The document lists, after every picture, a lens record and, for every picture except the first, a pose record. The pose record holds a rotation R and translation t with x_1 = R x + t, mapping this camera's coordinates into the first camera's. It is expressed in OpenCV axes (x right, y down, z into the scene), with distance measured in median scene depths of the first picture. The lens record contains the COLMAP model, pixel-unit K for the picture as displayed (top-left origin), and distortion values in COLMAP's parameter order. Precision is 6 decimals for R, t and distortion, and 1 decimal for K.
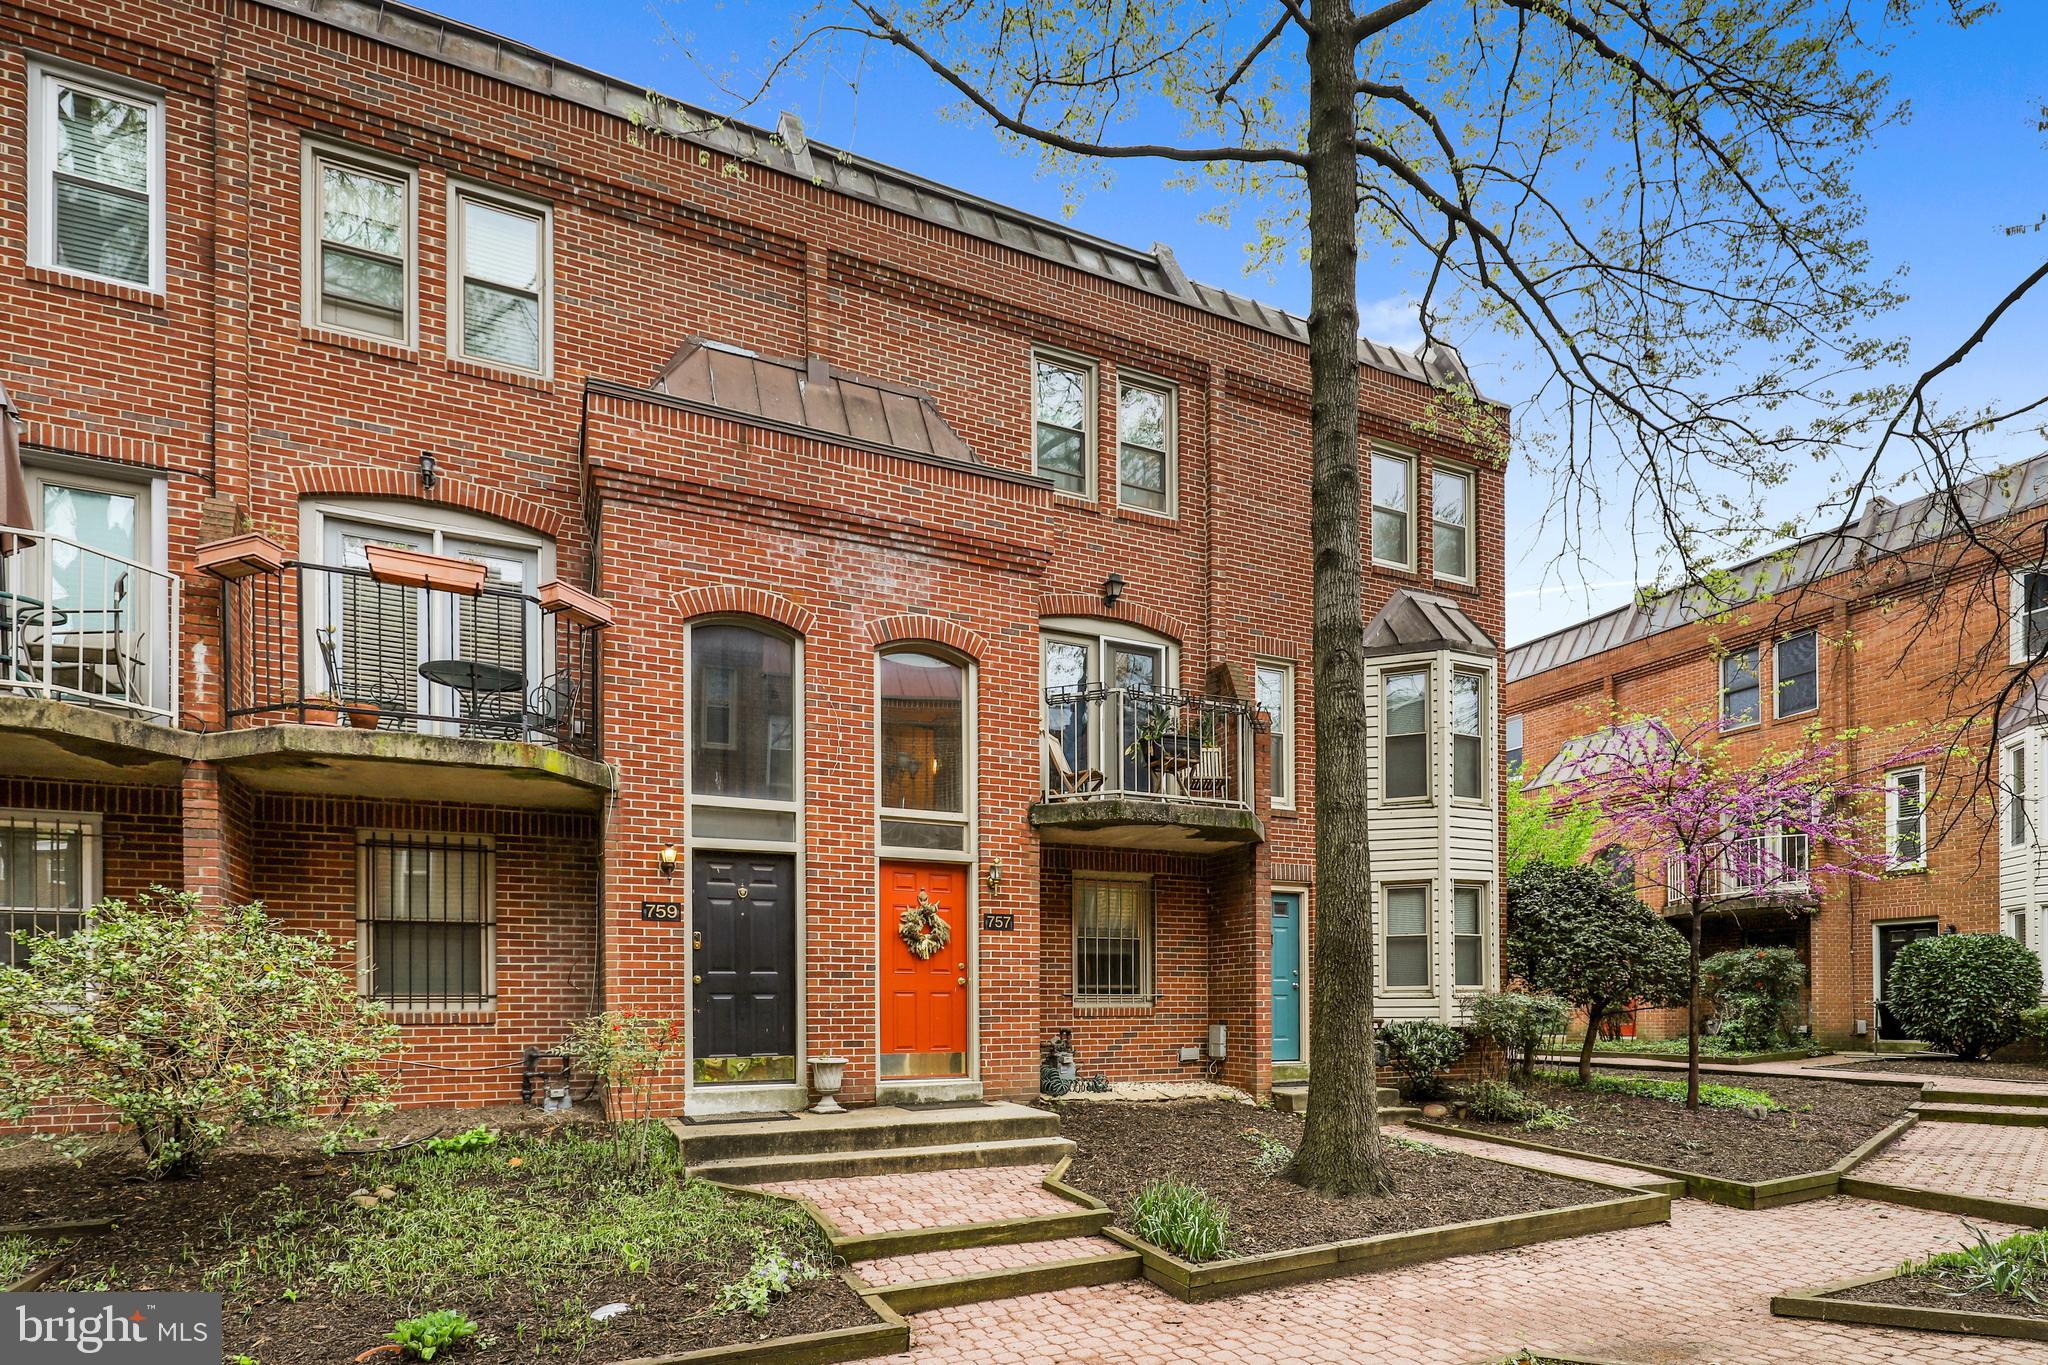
lens RADIAL K [[1059.9, 0, 1025.7], [0, 1059.9, 1003.0], [0, 0, 1]] dist [0.002670, -0.000014]
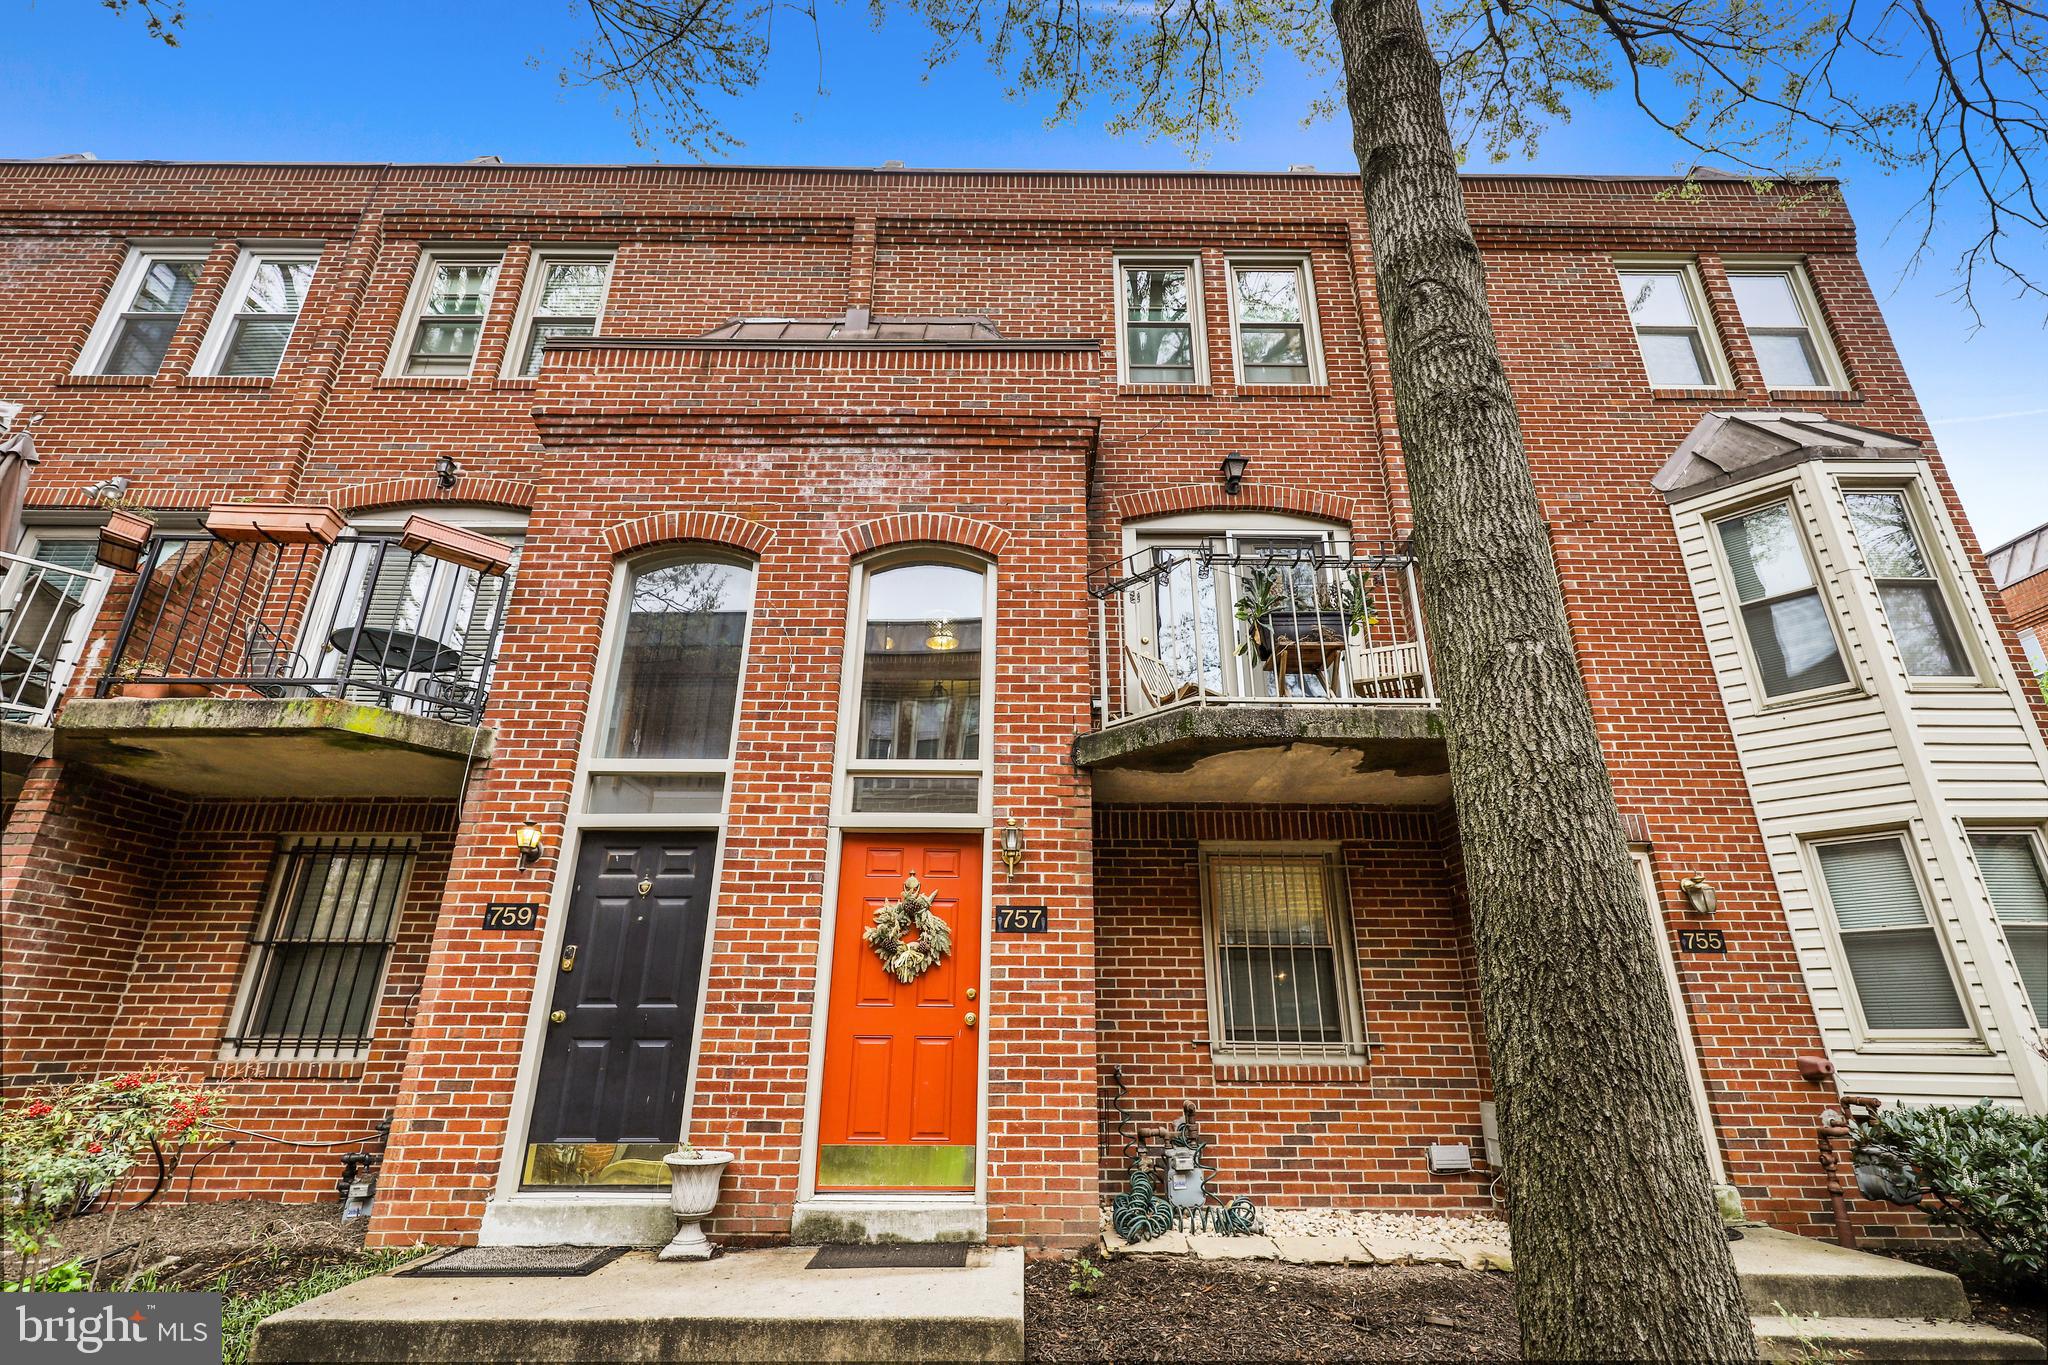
lens RADIAL K [[922.2, 0, 1024.0], [0, 922.2, 682.5], [0, 0, 1]] dist [0.001651, -0.000112]
pose [[0.909596, -0.142155, -0.390420, 0.217653], [-0.008258, 0.933280, -0.359054, -0.011151], [0.415412, 0.329818, 0.847734, 0.507557]]
